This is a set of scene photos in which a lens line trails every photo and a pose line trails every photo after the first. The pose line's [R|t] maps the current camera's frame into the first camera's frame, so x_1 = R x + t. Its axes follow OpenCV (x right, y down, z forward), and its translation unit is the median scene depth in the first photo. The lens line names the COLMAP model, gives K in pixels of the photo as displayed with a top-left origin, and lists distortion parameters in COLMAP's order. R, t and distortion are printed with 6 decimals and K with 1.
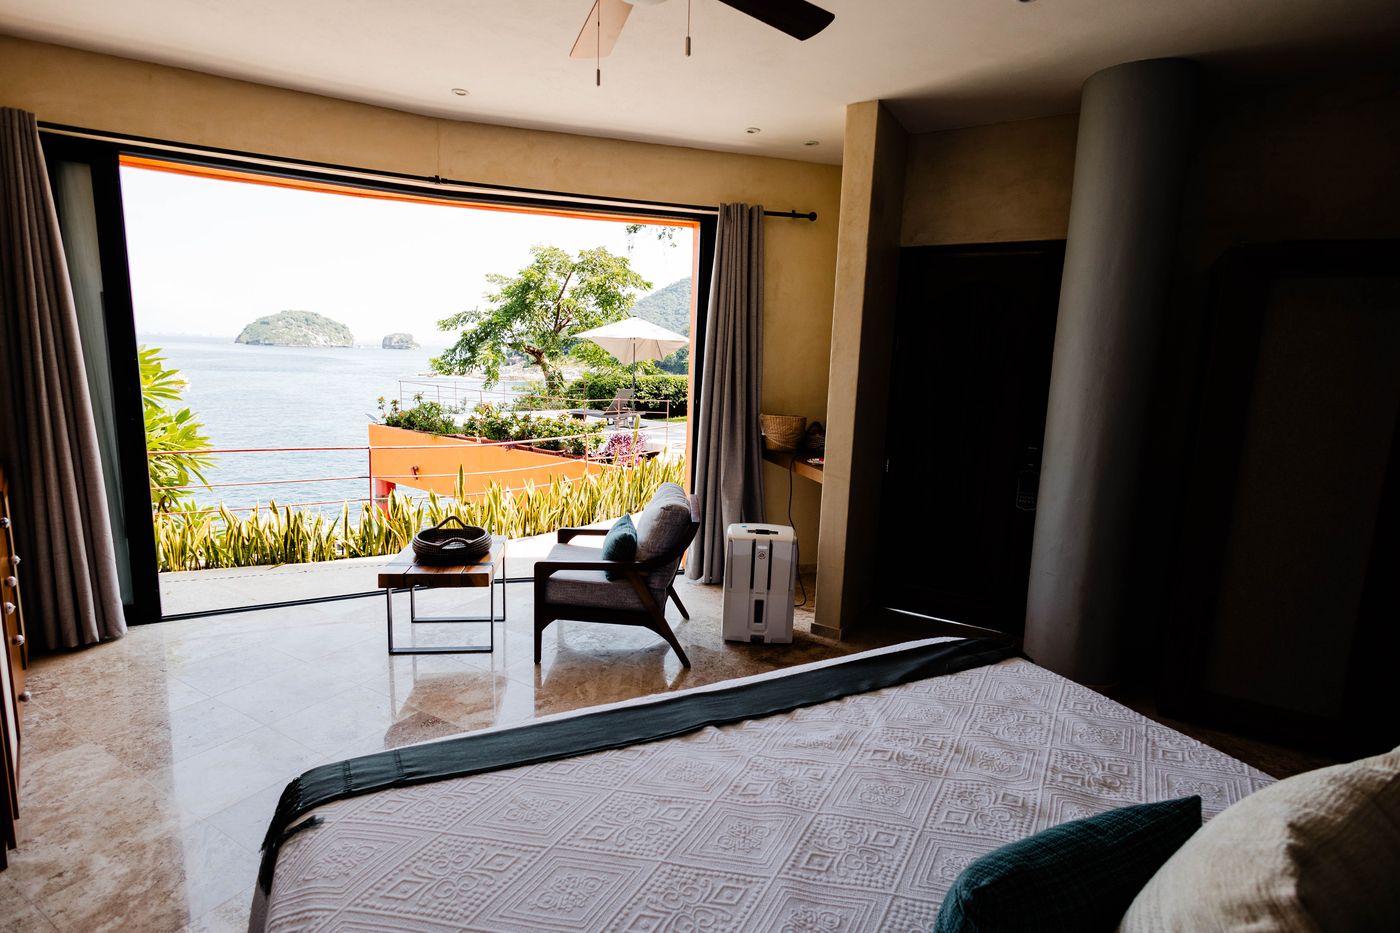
lens RADIAL K [[708.5, 0, 700.8], [0, 708.5, 440.6], [0, 0, 1]] dist [0.013631, -0.001807]
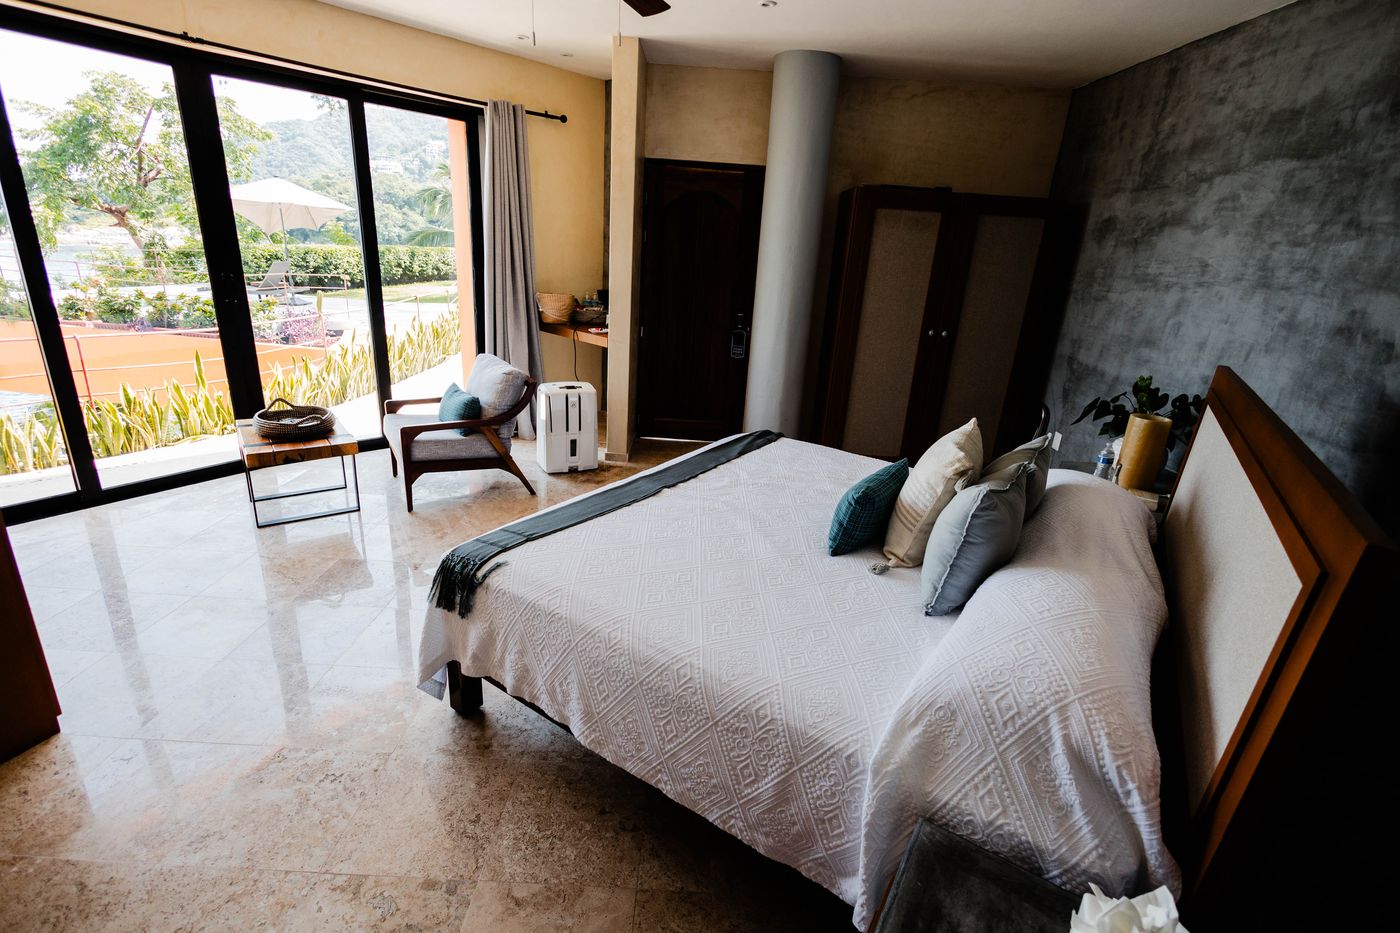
lens RADIAL K [[708.5, 0, 700.8], [0, 708.5, 440.6], [0, 0, 1]] dist [0.013631, -0.001807]
pose [[0.855411, -0.121772, 0.503432, -0.373762], [0.028685, 0.981616, 0.188696, -0.012647], [-0.517155, -0.146972, 0.843178, -0.223158]]
